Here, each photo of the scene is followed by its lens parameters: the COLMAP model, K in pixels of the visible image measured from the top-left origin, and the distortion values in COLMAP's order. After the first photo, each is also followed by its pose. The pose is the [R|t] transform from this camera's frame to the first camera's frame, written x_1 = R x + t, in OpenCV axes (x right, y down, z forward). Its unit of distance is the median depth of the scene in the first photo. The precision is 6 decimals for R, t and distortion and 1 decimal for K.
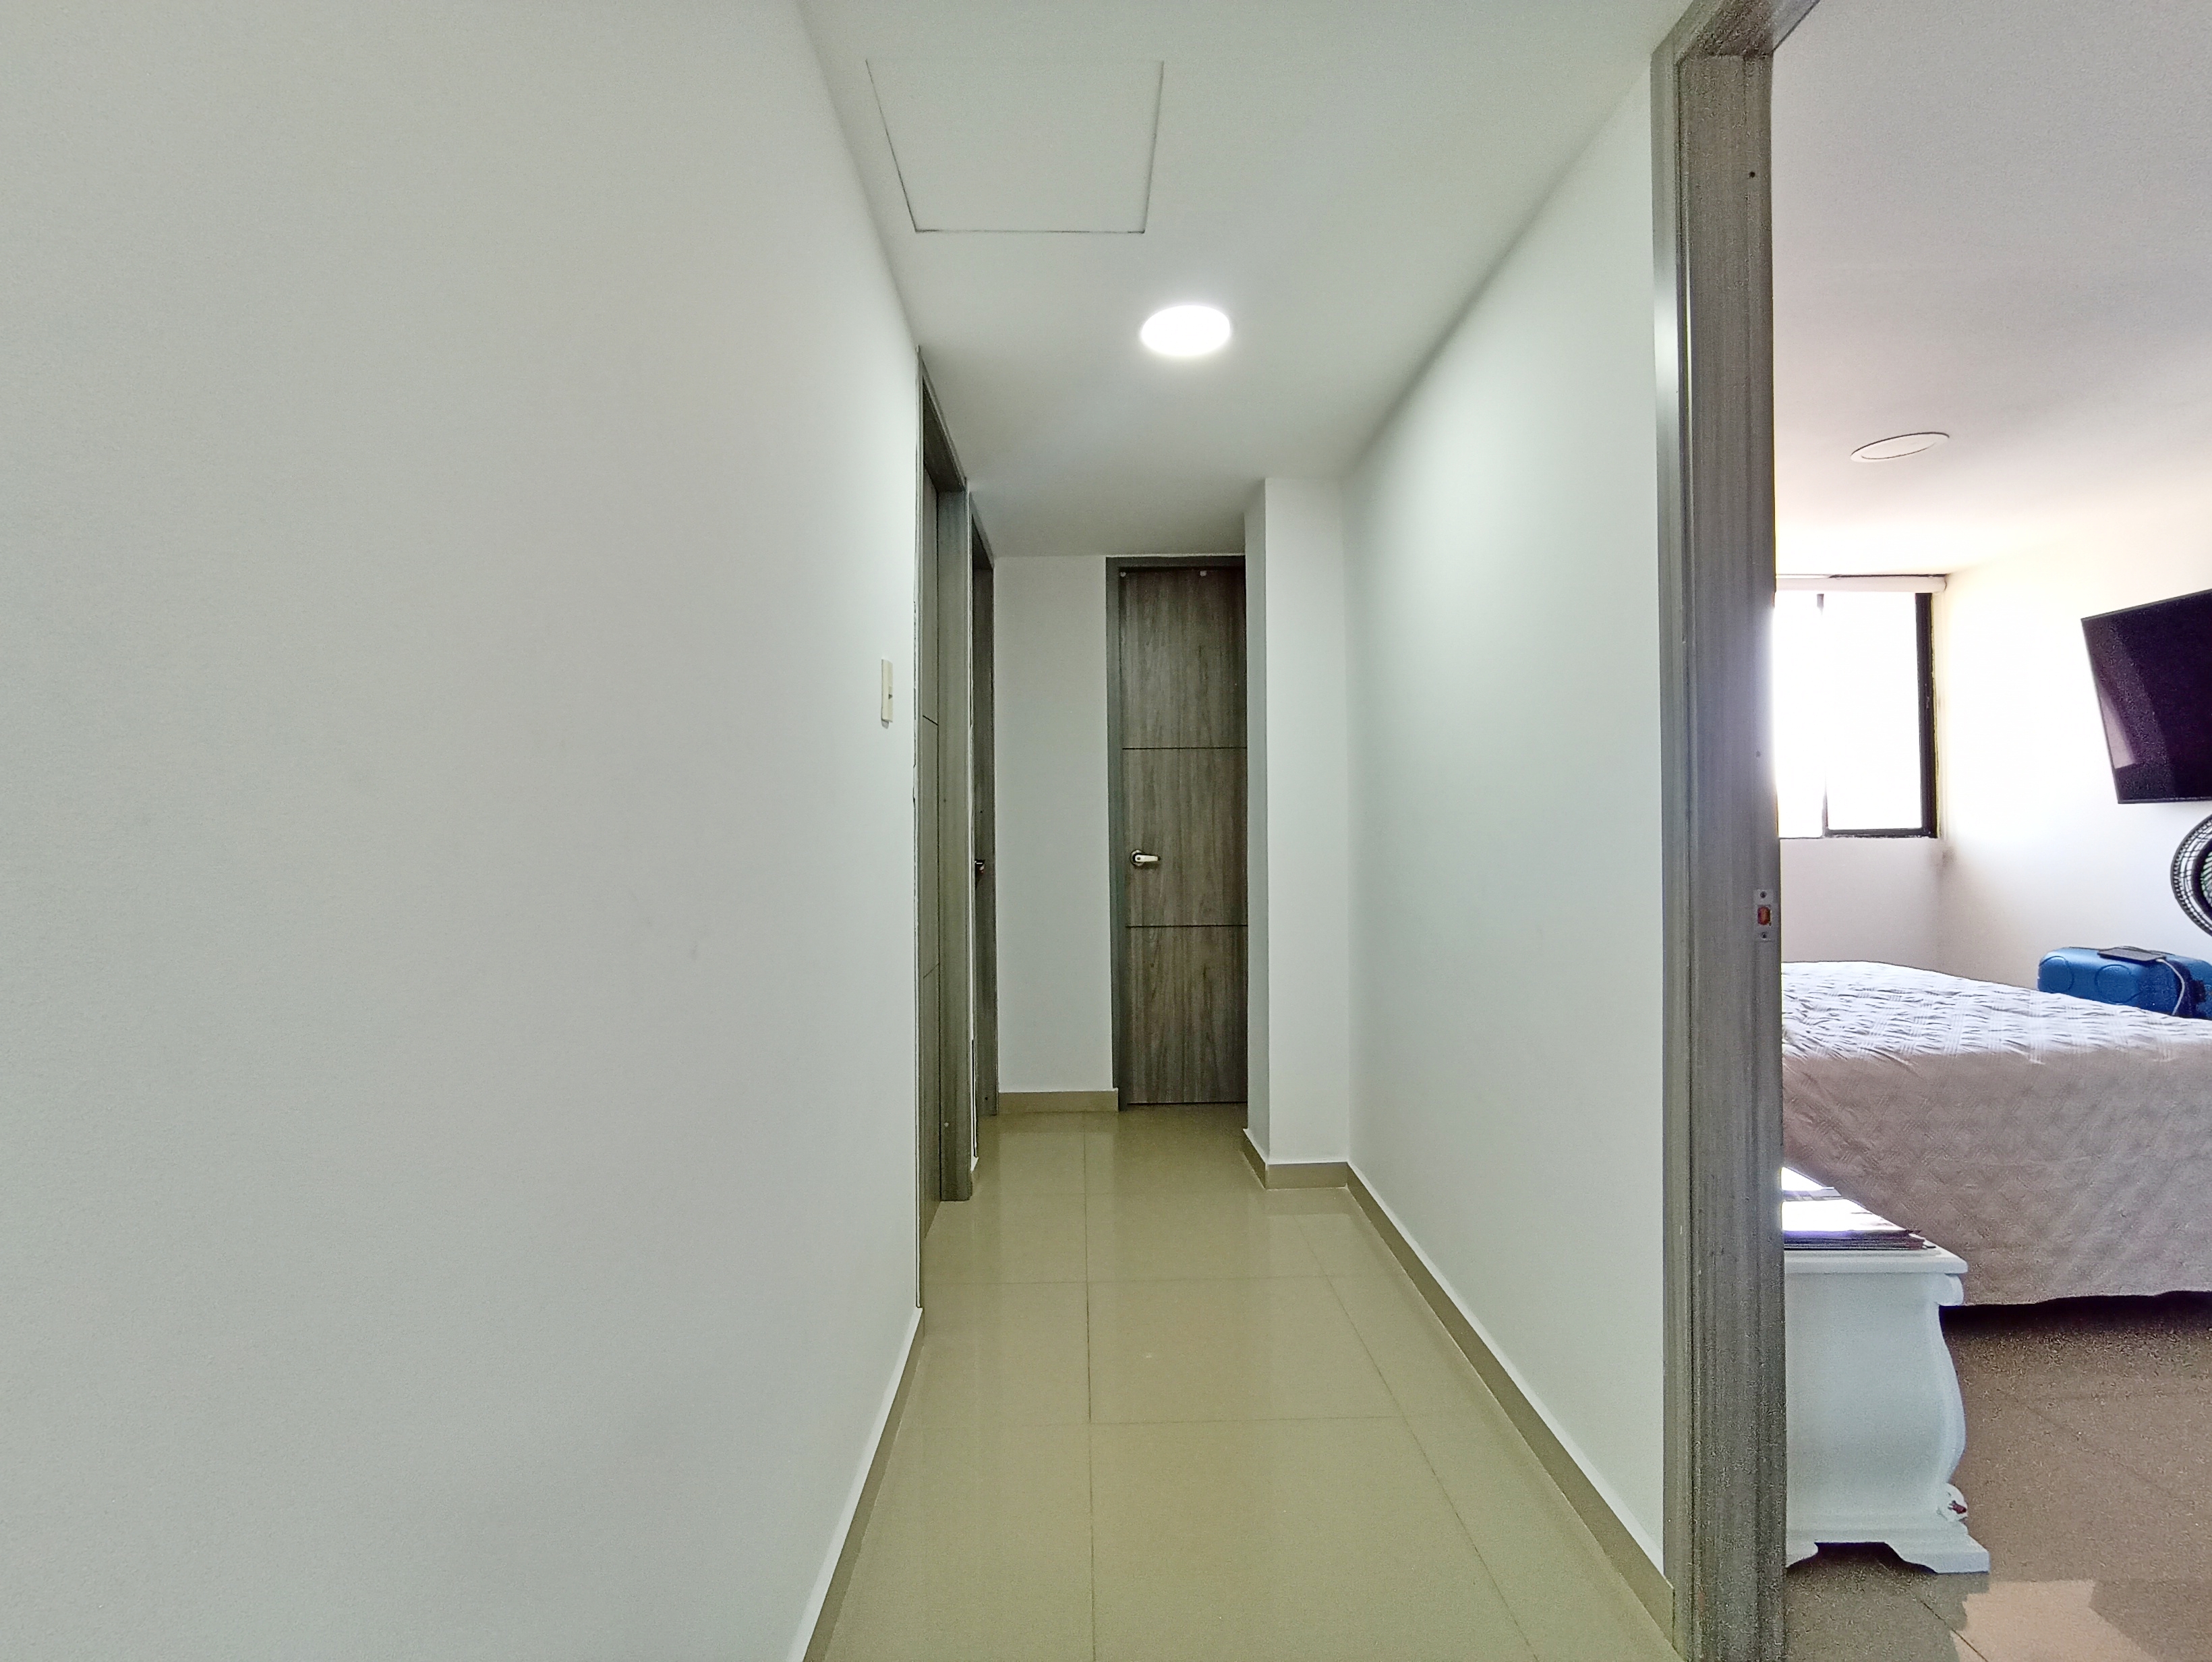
lens RADIAL K [[984.6, 0, 1122.8], [0, 984.6, 824.9], [0, 0, 1]] dist [-0.002051, 0.004390]
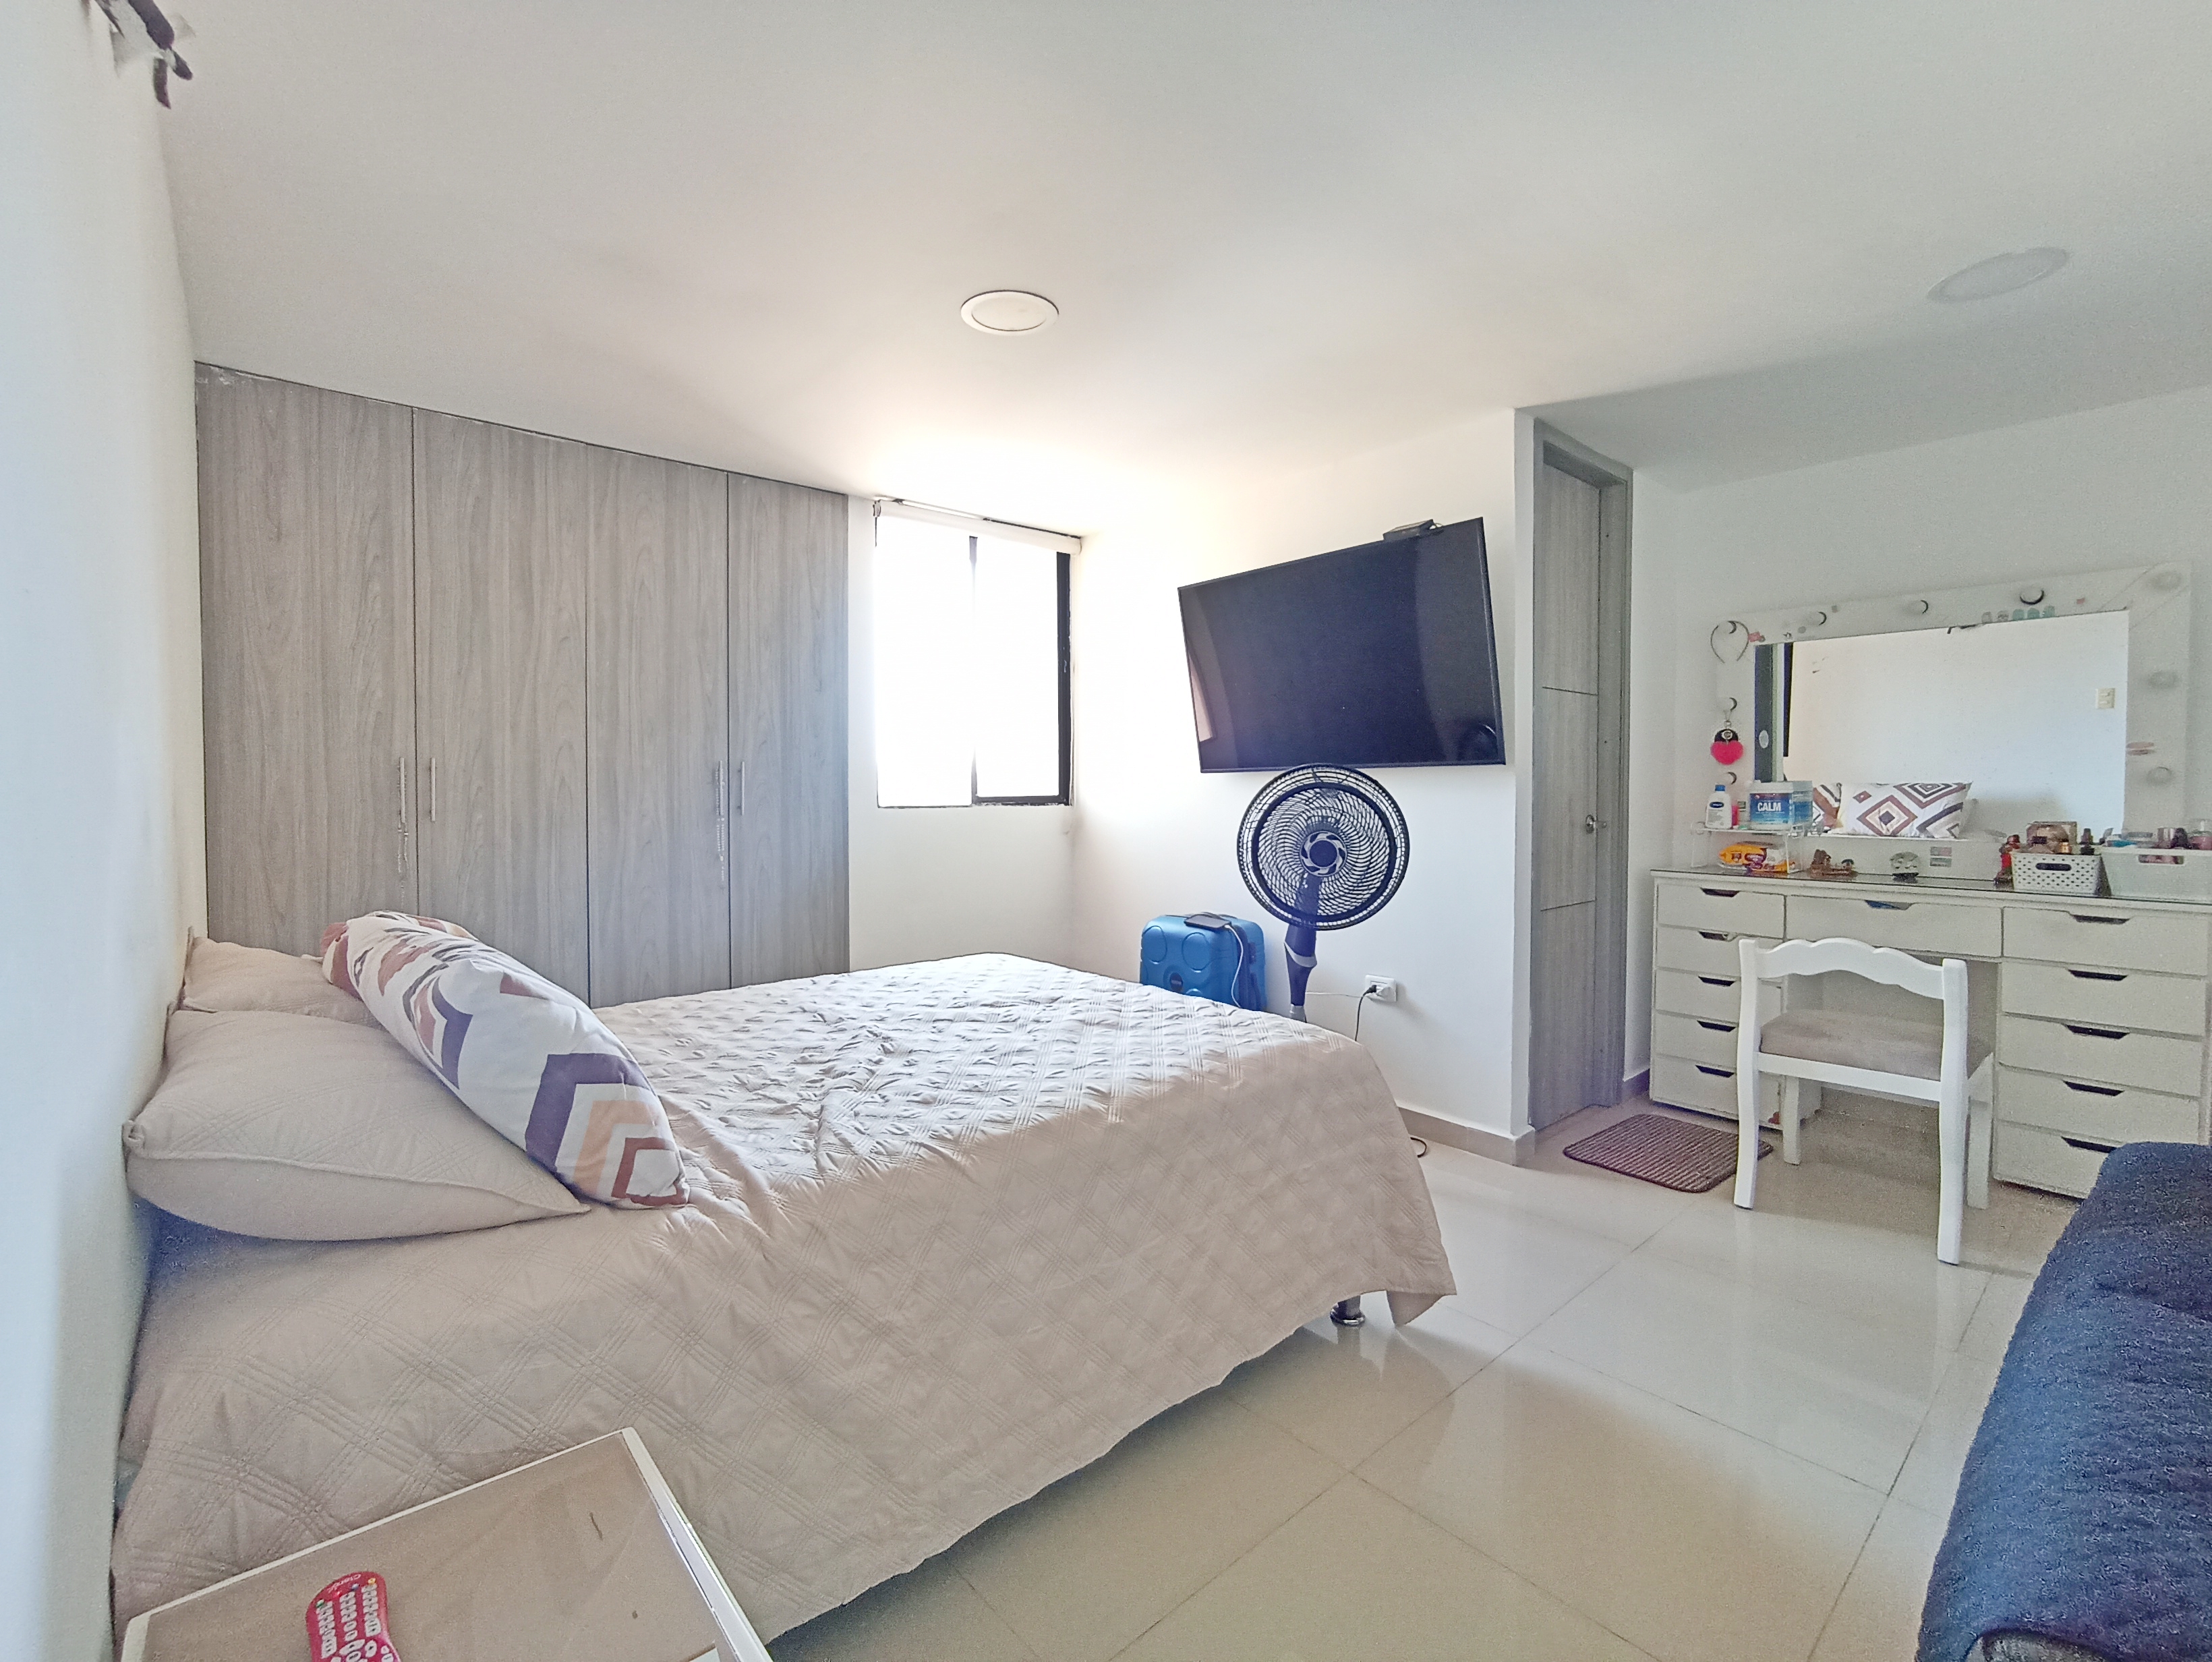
lens RADIAL K [[984.6, 0, 1101.1], [0, 984.6, 825.1], [0, 0, 1]] dist [-0.002051, 0.004390]
pose [[0.773013, -0.013289, 0.634251, 0.358524], [-0.010664, 0.999367, 0.033936, -0.001891], [-0.634301, -0.032997, 0.772382, 0.351610]]
